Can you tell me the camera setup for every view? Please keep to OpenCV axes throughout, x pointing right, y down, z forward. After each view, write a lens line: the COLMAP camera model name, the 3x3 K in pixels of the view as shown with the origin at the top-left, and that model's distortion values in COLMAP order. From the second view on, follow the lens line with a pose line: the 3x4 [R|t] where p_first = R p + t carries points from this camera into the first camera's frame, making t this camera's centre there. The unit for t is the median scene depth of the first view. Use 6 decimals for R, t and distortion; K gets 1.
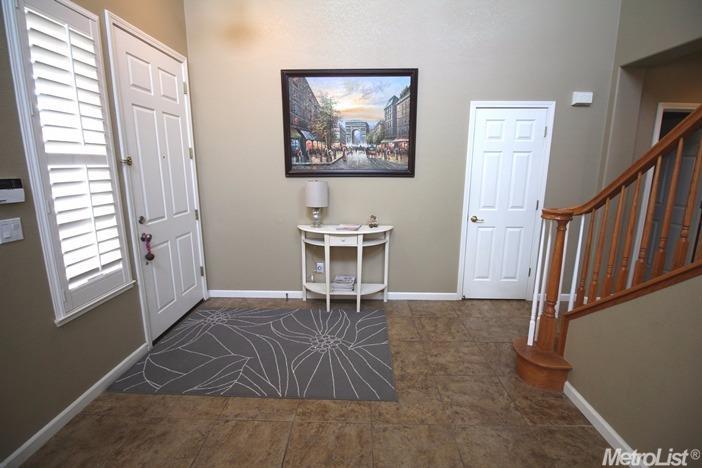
lens RADIAL K [[324.6, 0, 351.6], [0, 324.6, 230.1], [0, 0, 1]] dist [-0.019445, -0.001357]
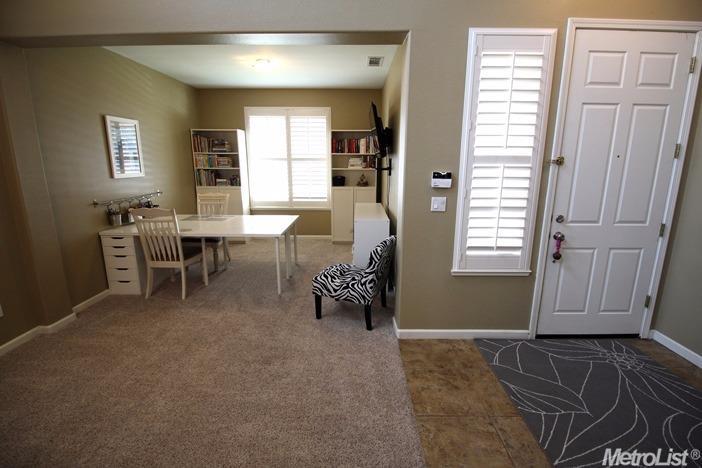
lens RADIAL K [[324.6, 0, 351.6], [0, 324.6, 230.1], [0, 0, 1]] dist [-0.019445, -0.001357]
pose [[0.017343, 0.212718, -0.976960, 0.387999], [-0.200182, 0.958062, 0.205049, -0.085905], [0.979605, 0.192014, 0.059198, 0.348262]]
